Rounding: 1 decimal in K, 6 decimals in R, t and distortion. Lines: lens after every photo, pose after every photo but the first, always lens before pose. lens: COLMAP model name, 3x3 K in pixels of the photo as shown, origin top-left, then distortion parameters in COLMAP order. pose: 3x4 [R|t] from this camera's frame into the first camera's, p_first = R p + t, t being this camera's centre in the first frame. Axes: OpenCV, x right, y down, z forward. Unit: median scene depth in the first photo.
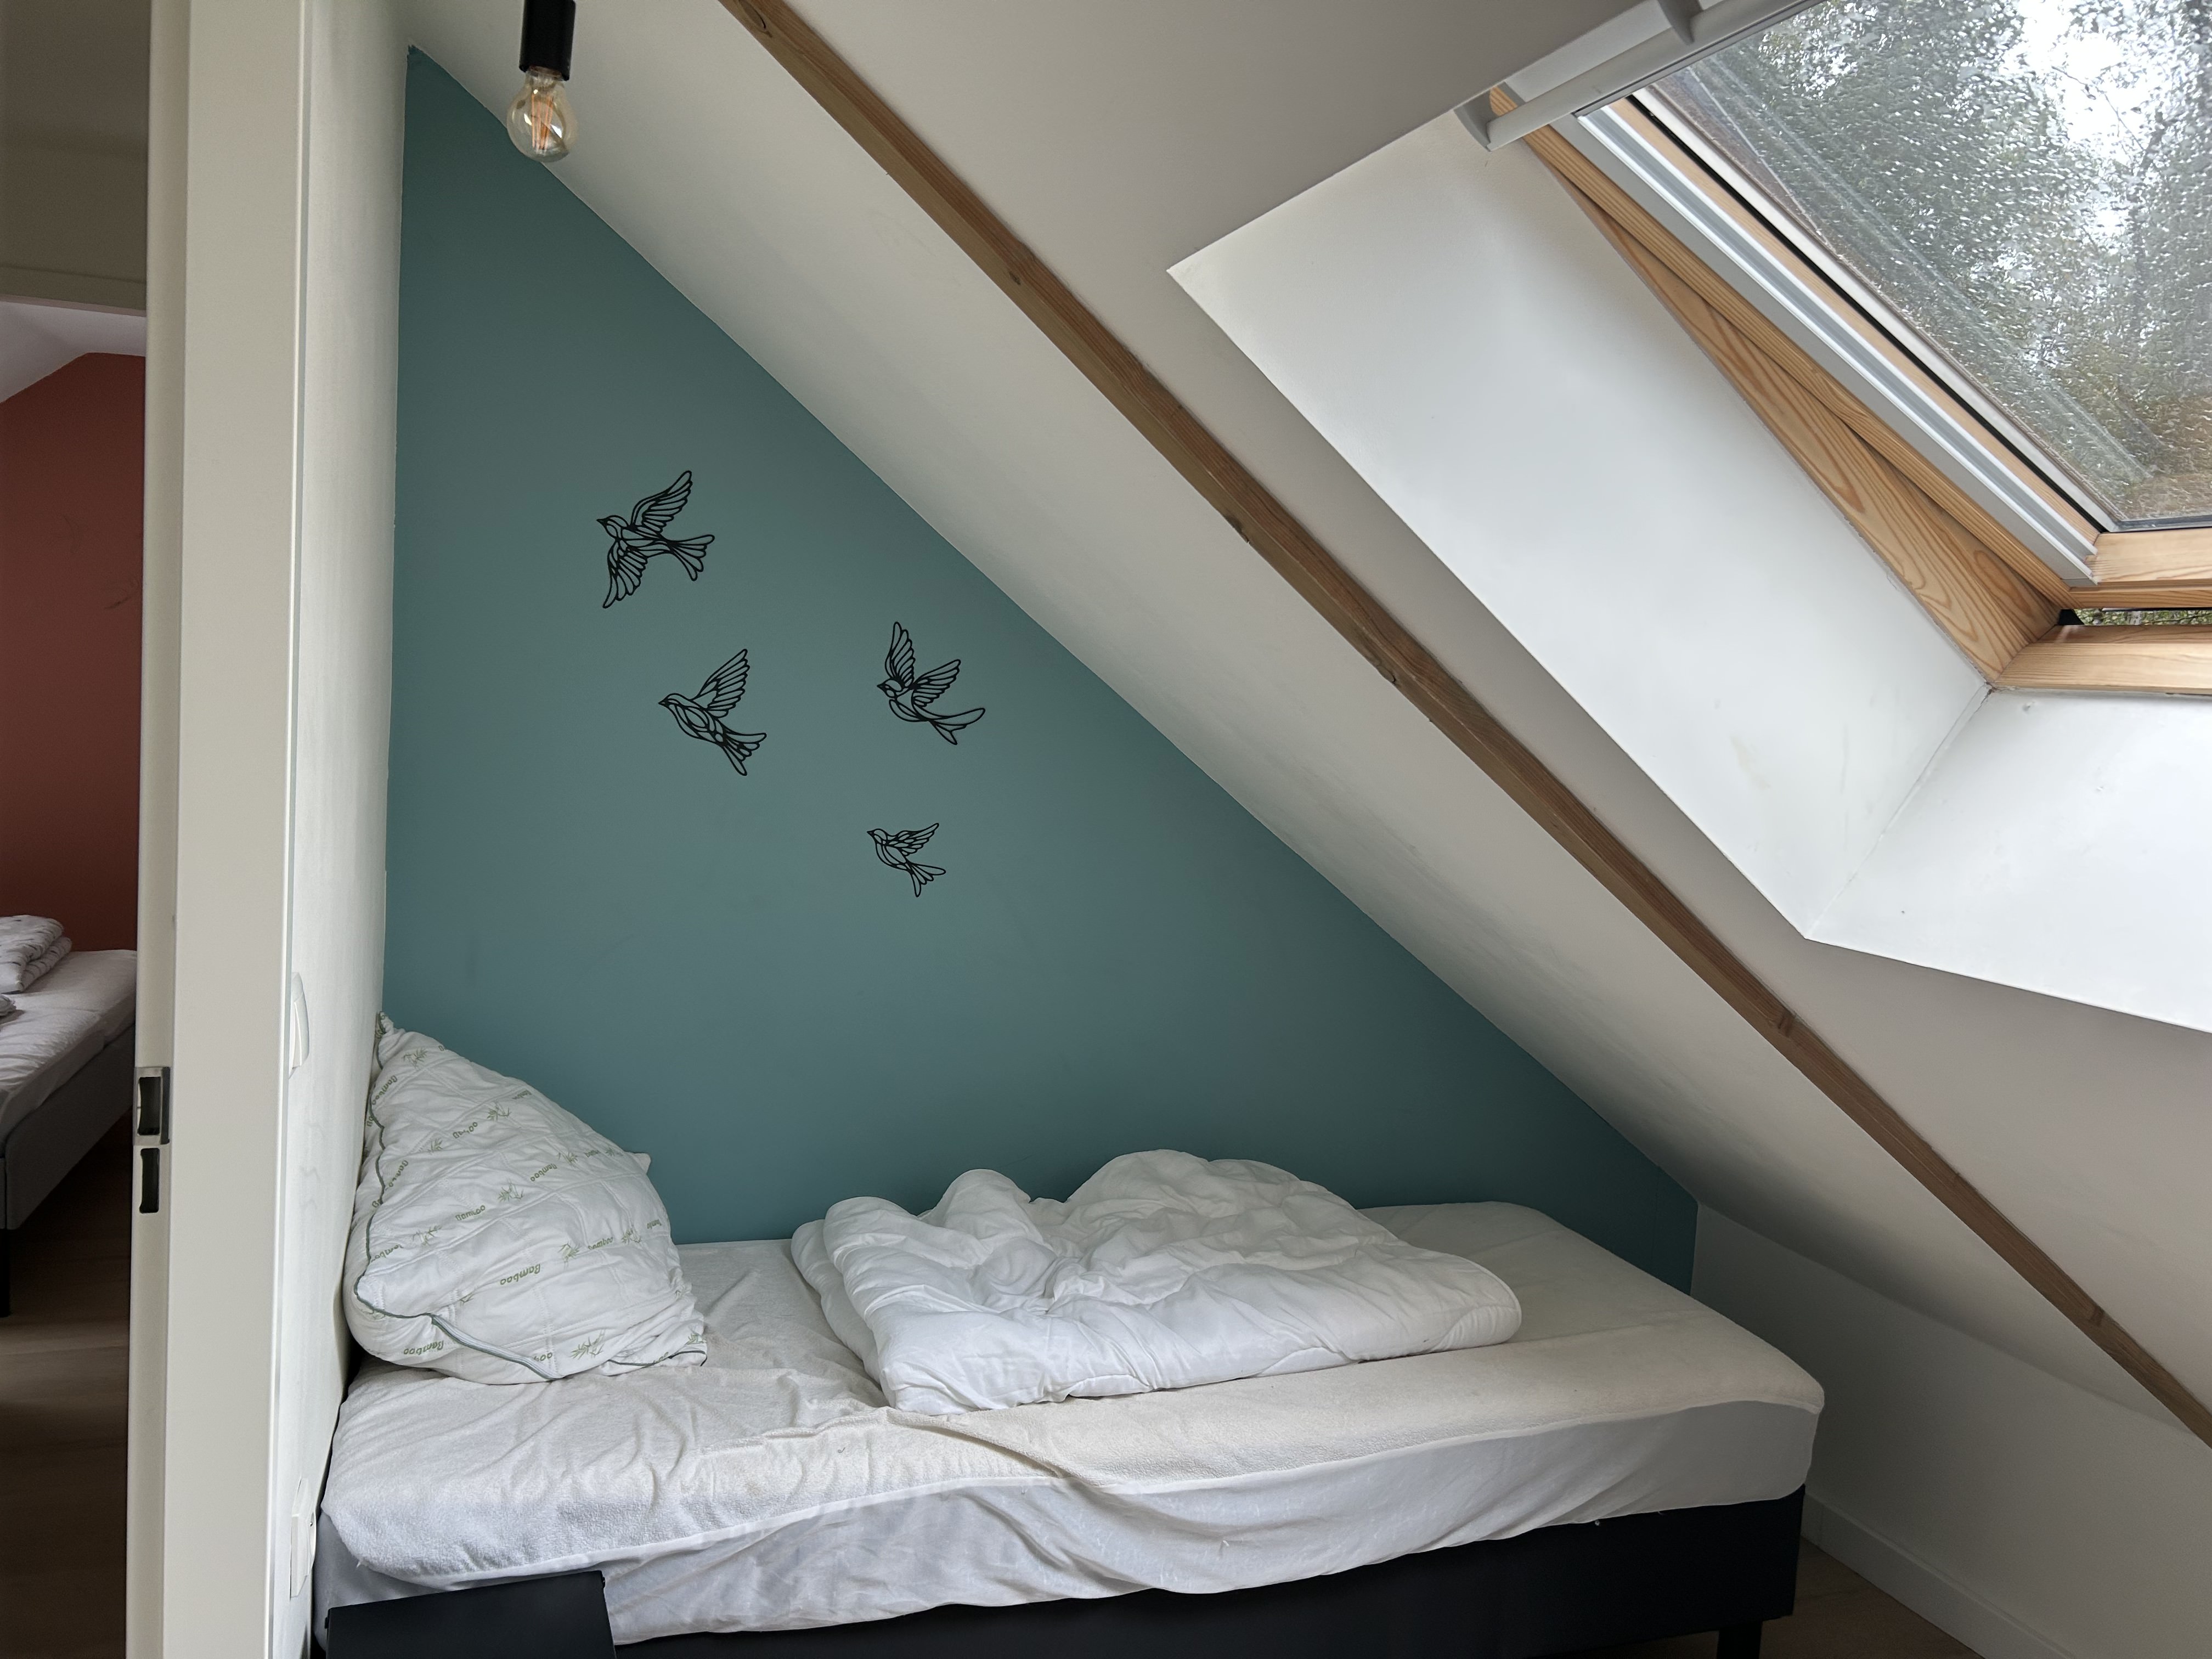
lens RADIAL K [[1659.5, 0, 1103.2], [0, 1659.5, 826.8], [0, 0, 1]] dist [0.008252, 0.010483]
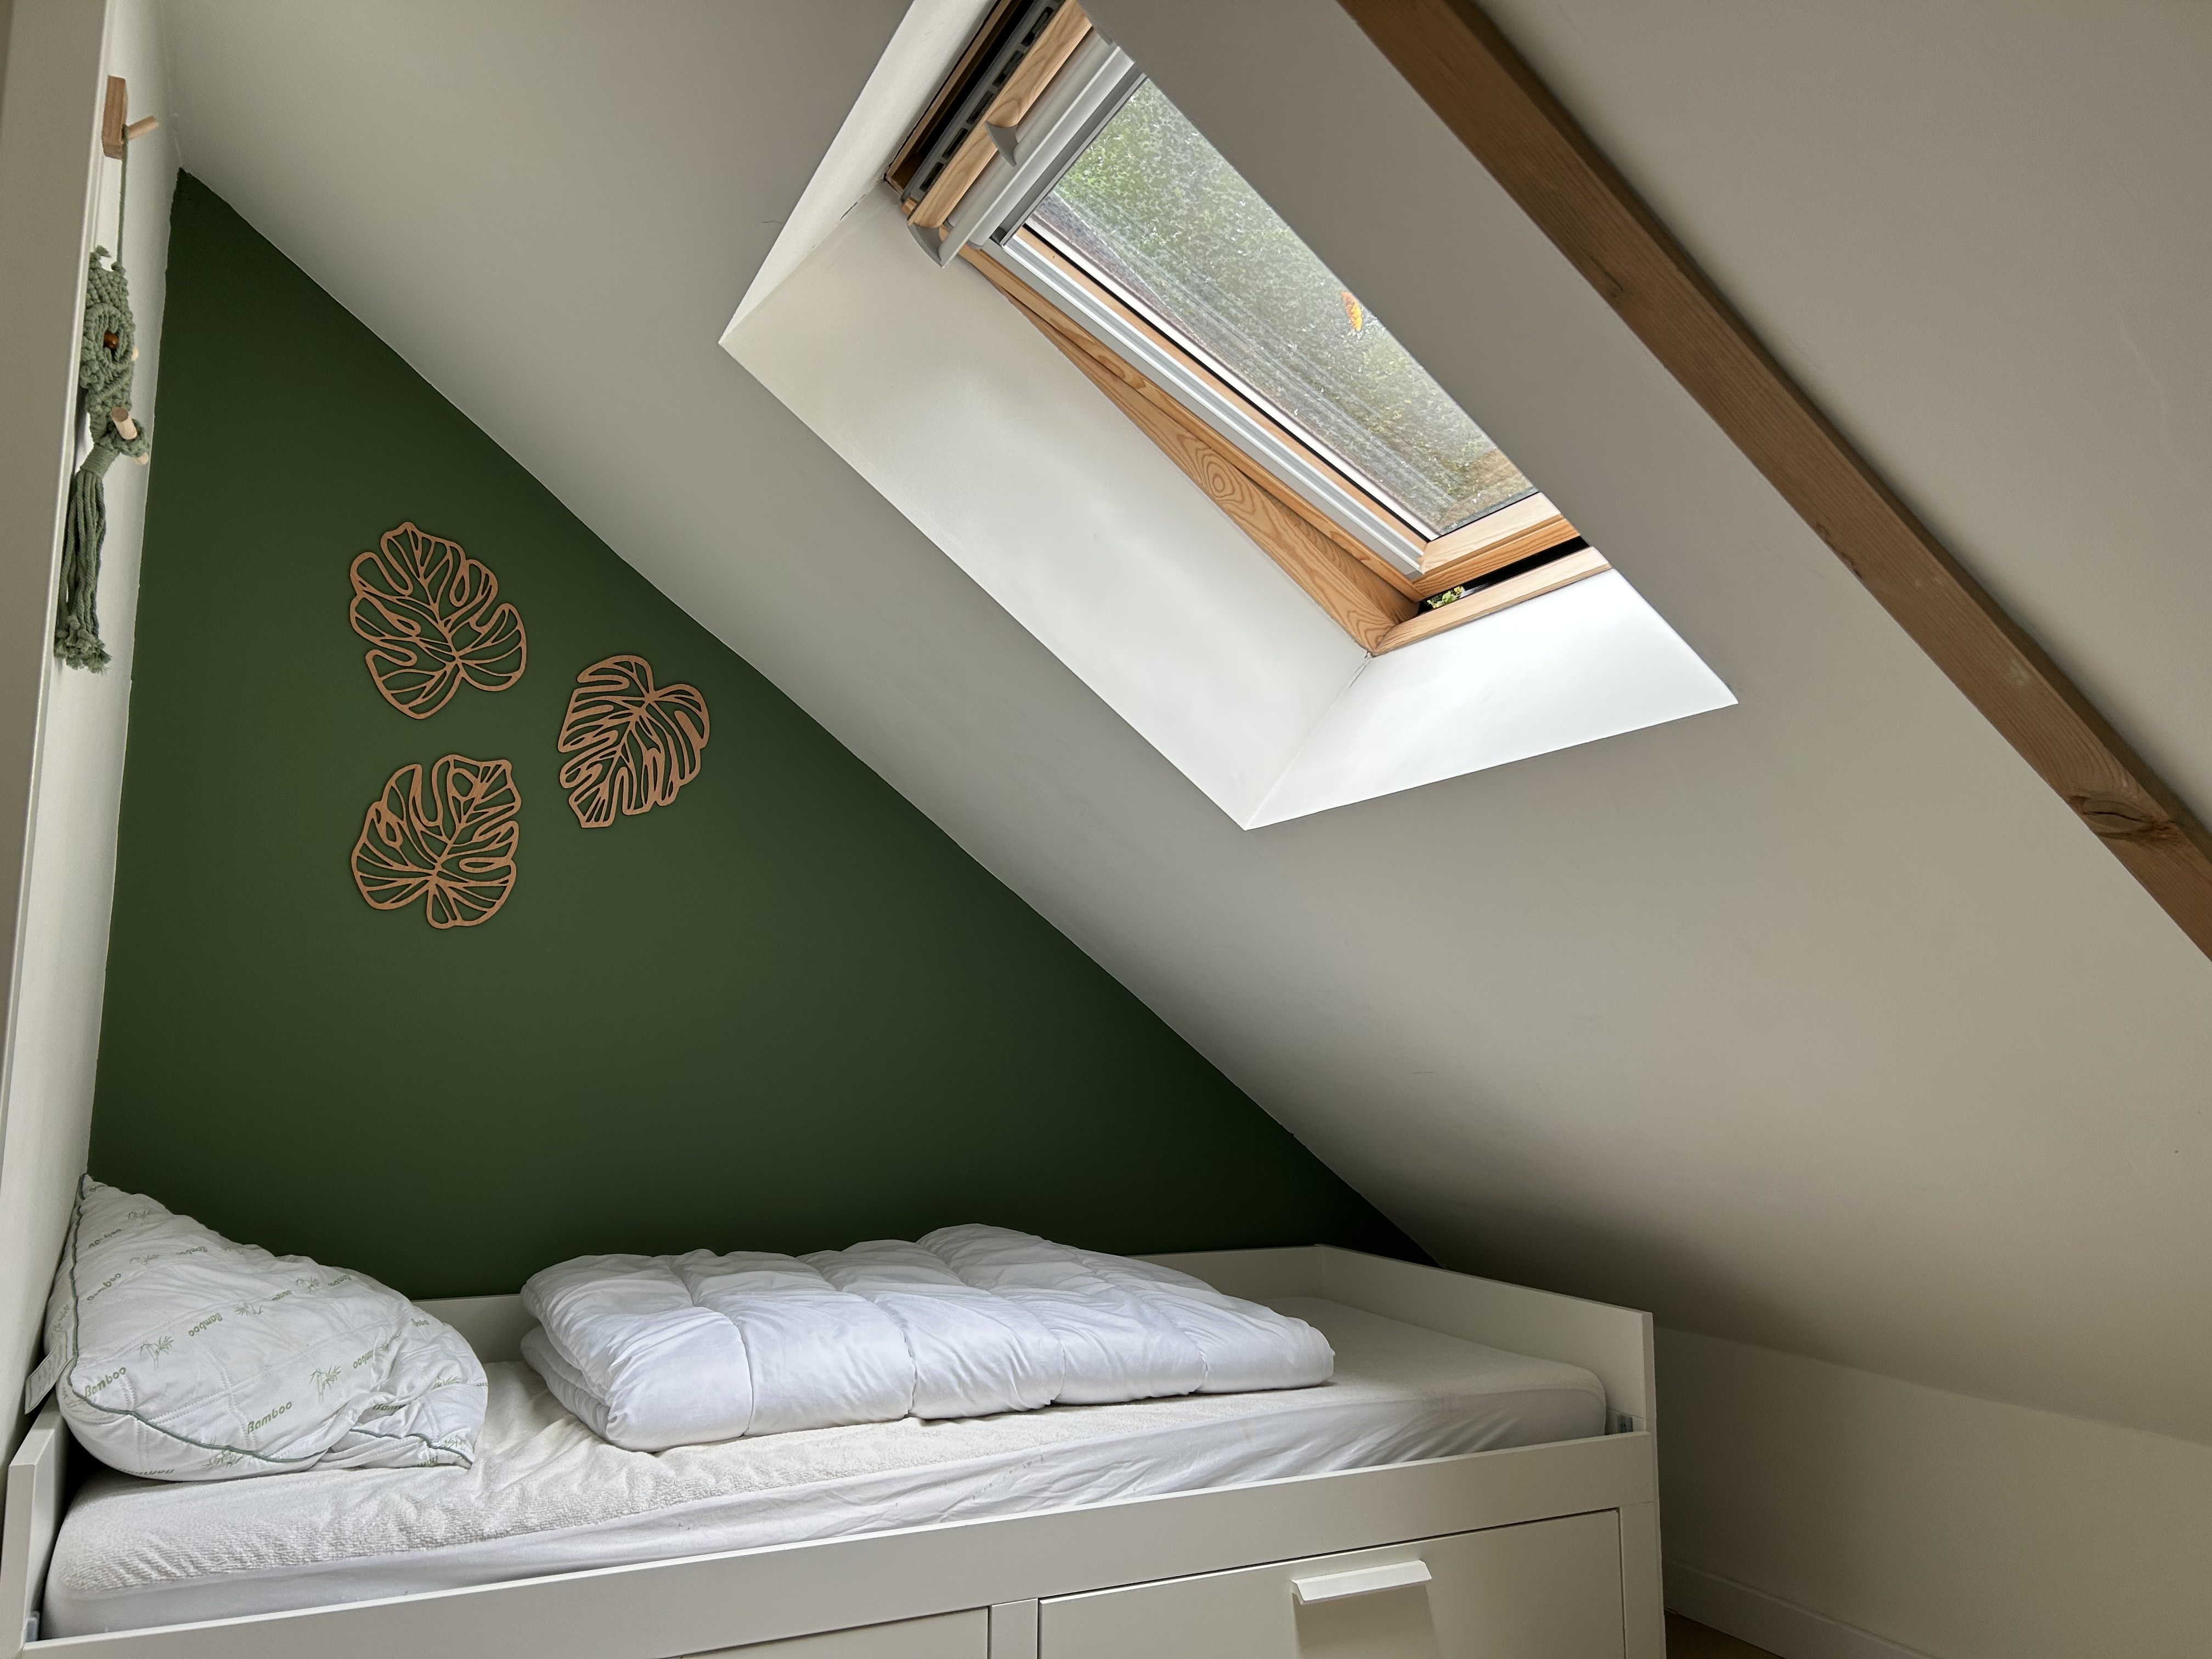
lens RADIAL K [[1659.5, 0, 1107.6], [0, 1659.5, 832.2], [0, 0, 1]] dist [0.008252, 0.010483]
pose [[0.992792, -0.043841, 0.111545, 0.158438], [0.069030, 0.969987, -0.233152, 0.374754], [-0.097975, 0.239171, 0.966022, -0.283315]]
